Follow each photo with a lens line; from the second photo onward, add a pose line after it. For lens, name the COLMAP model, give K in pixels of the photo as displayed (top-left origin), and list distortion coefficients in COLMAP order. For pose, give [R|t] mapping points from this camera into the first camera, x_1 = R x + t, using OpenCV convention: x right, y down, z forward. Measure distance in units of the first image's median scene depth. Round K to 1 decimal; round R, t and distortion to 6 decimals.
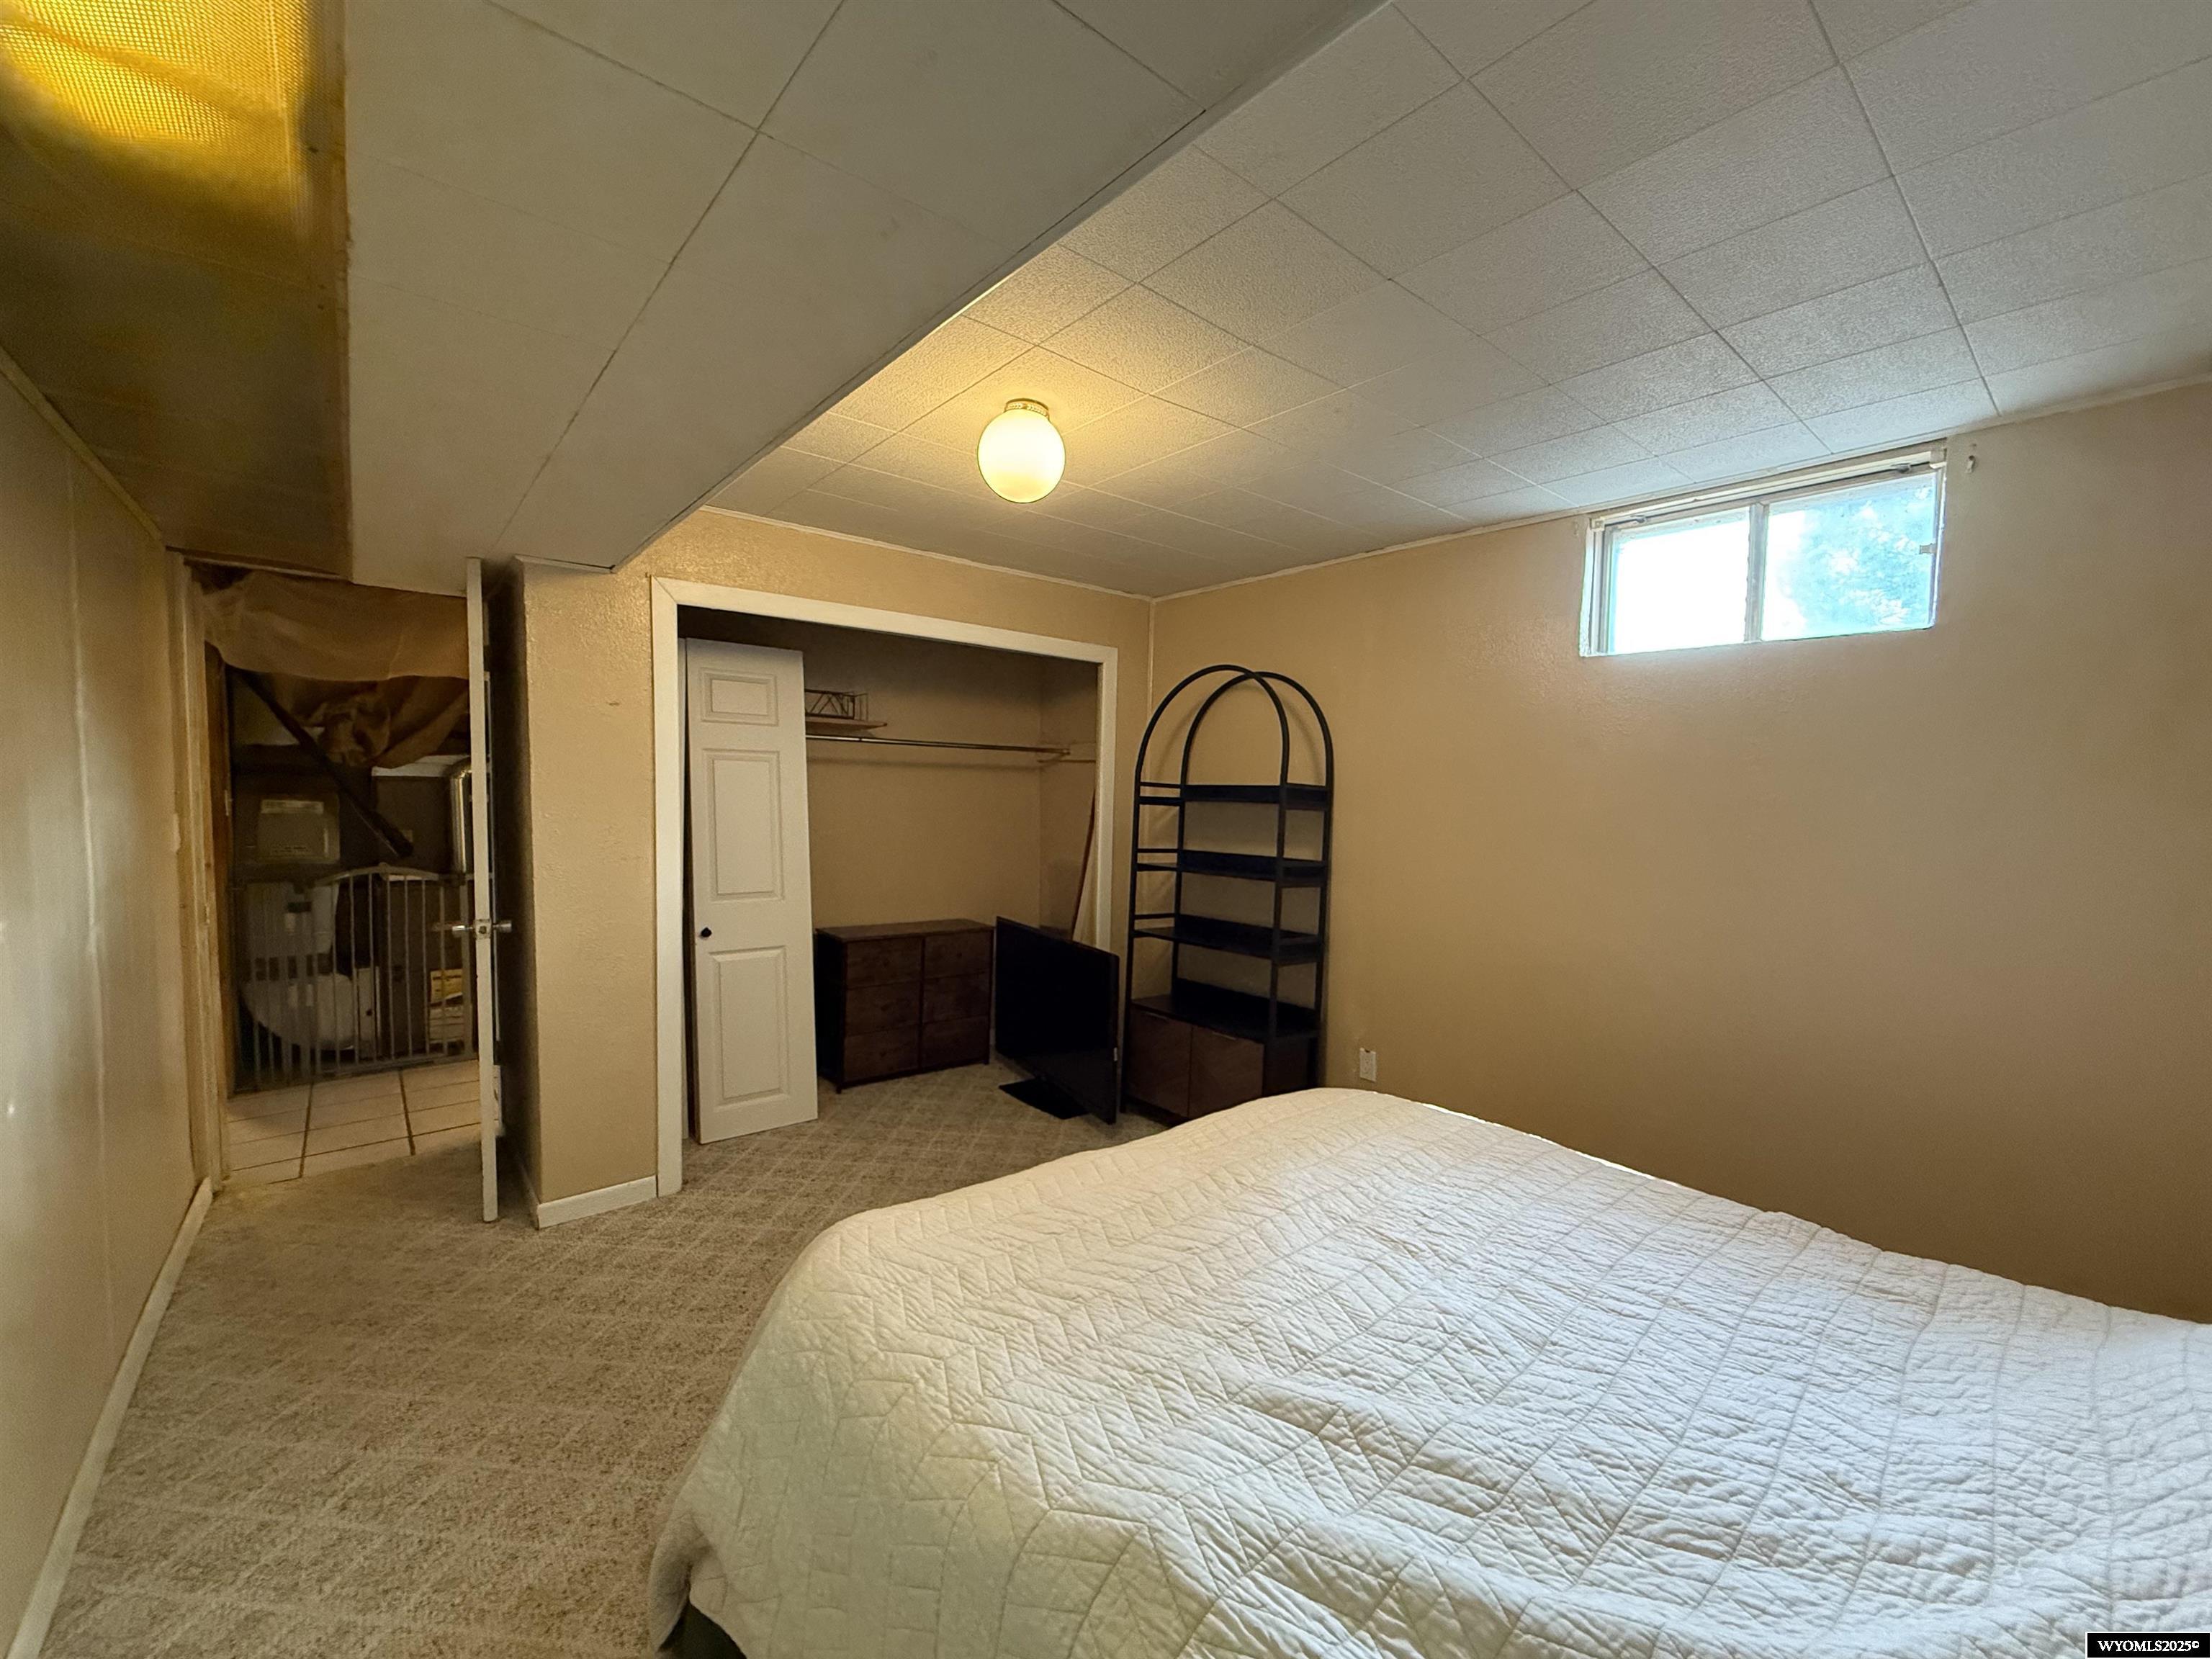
lens RADIAL K [[890.1, 0, 1107.2], [0, 890.1, 833.7], [0, 0, 1]] dist [-0.001167, -0.000410]
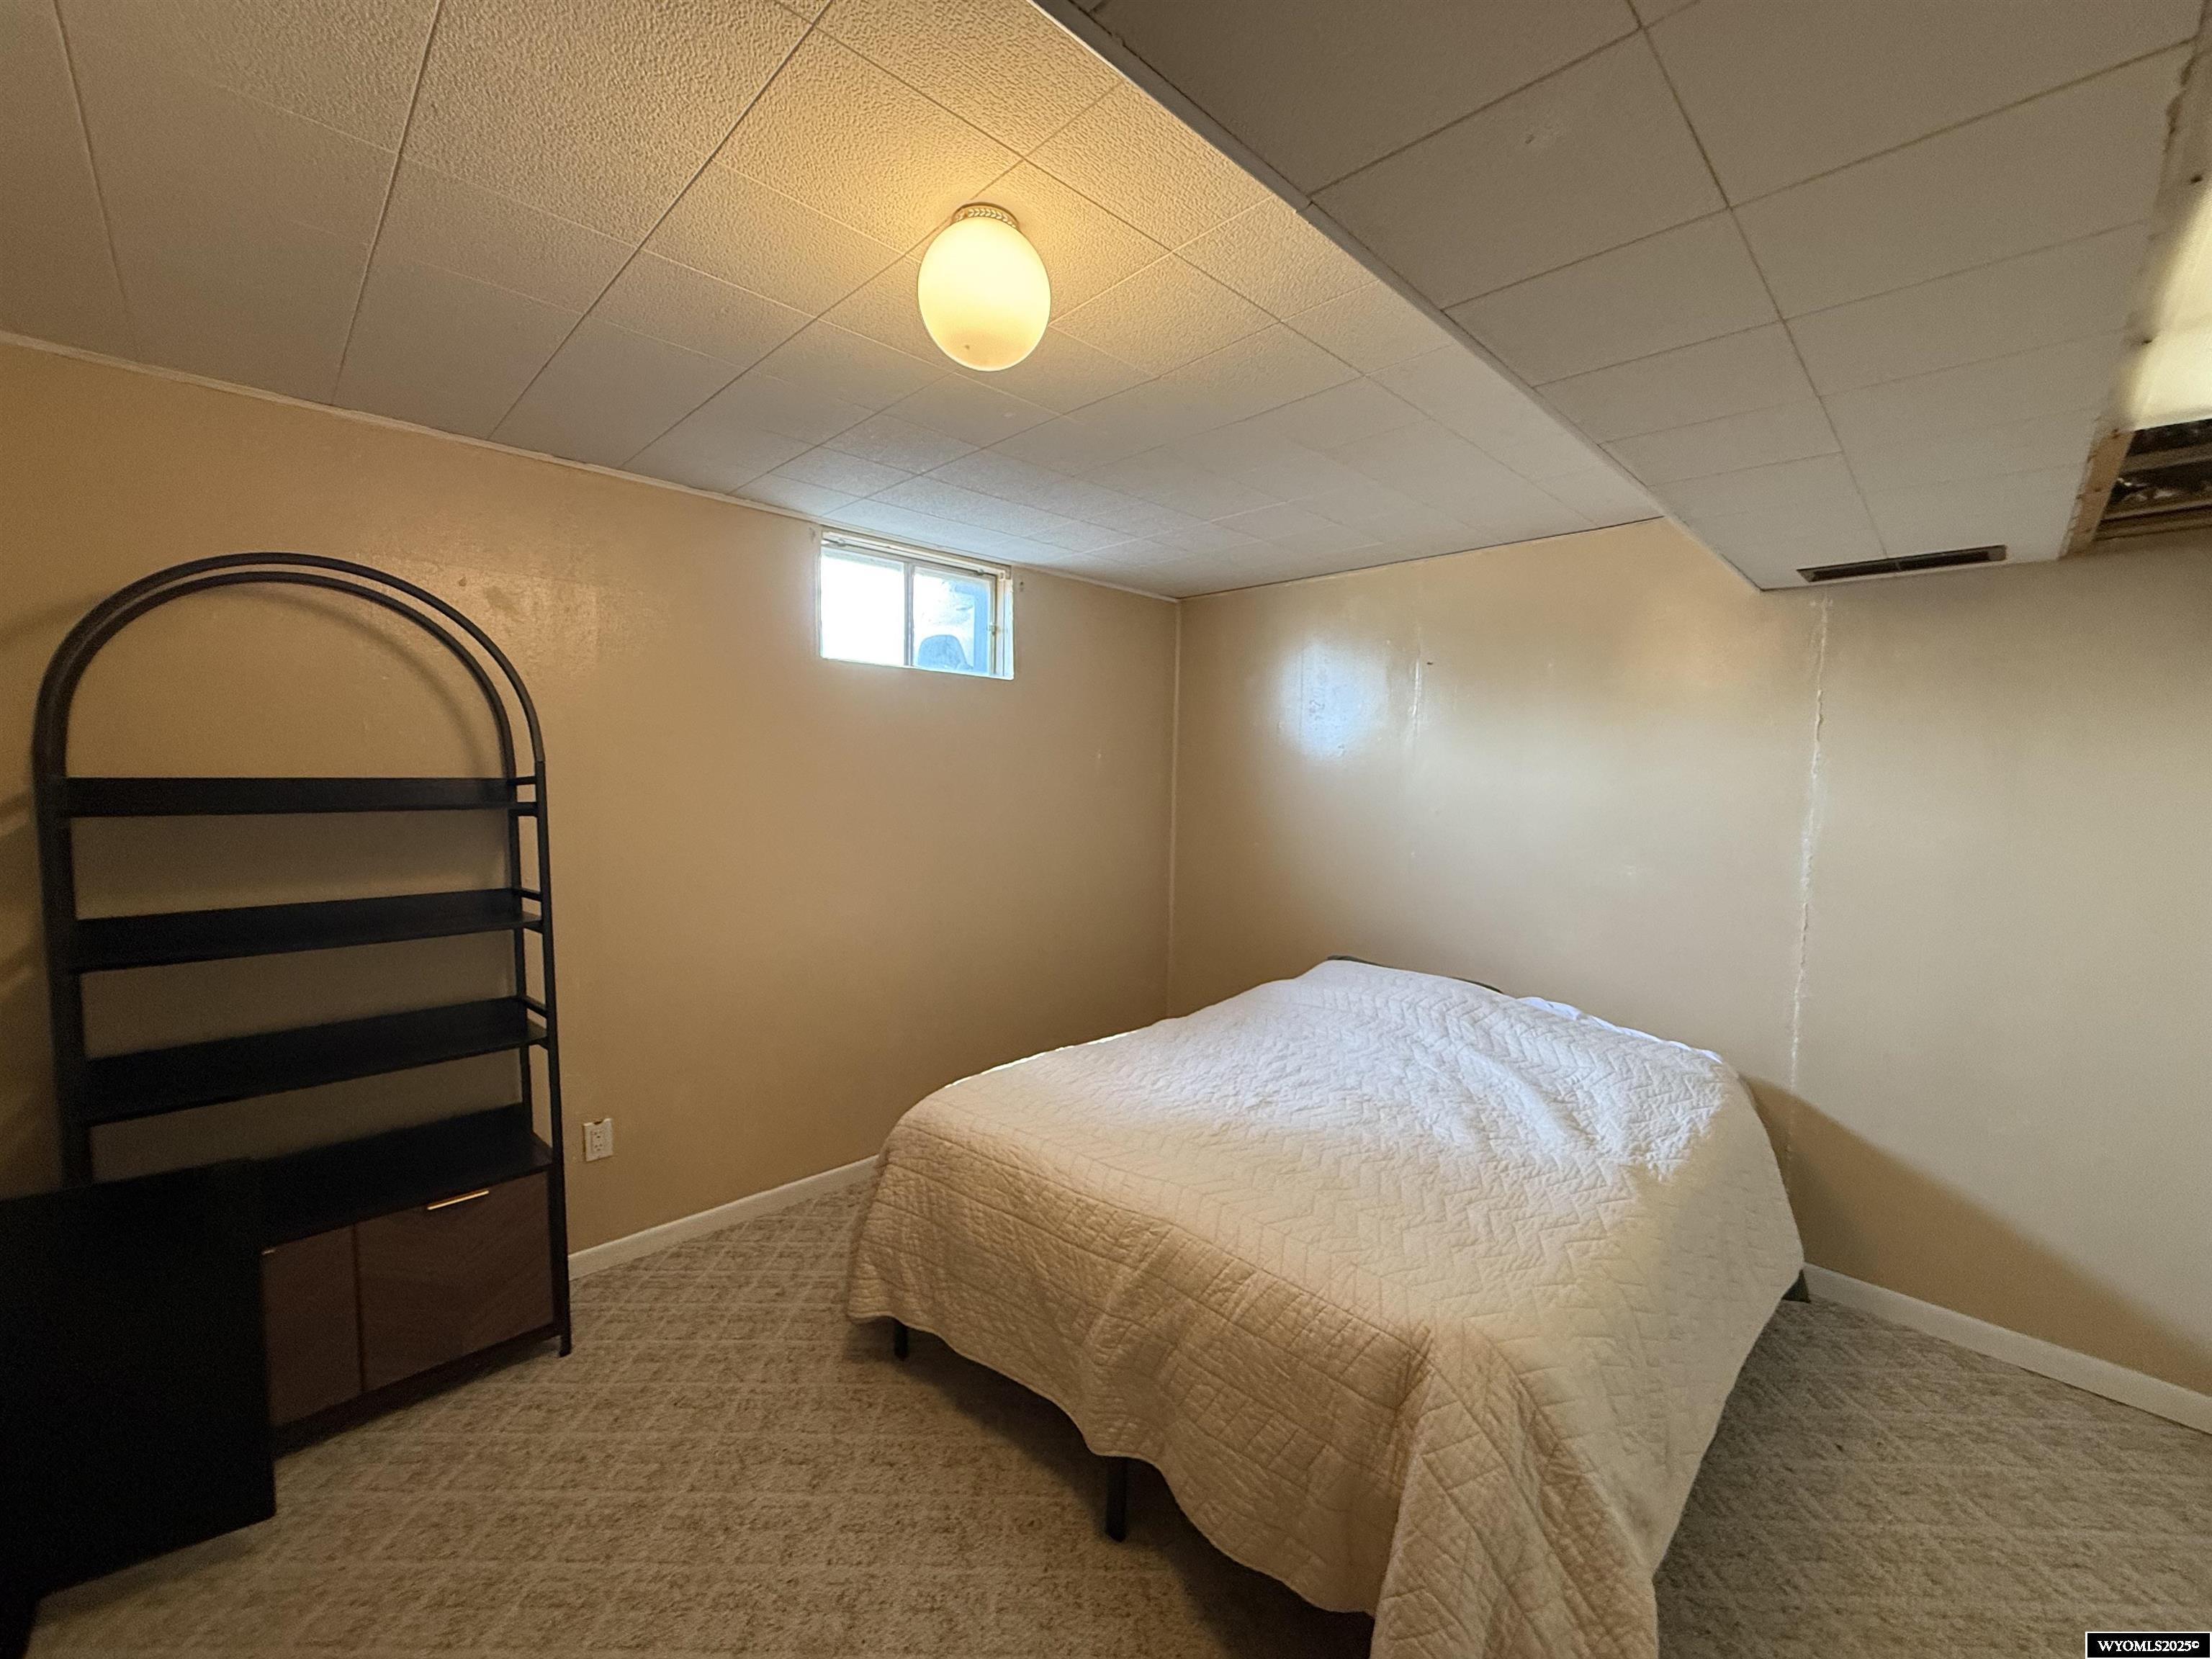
lens RADIAL K [[890.1, 0, 1109.0], [0, 890.1, 838.2], [0, 0, 1]] dist [-0.001167, -0.000410]
pose [[-0.079078, -0.088446, 0.992937, -0.657783], [0.043378, 0.994807, 0.092068, -0.072486], [-0.995924, 0.050352, -0.074831, 0.828724]]
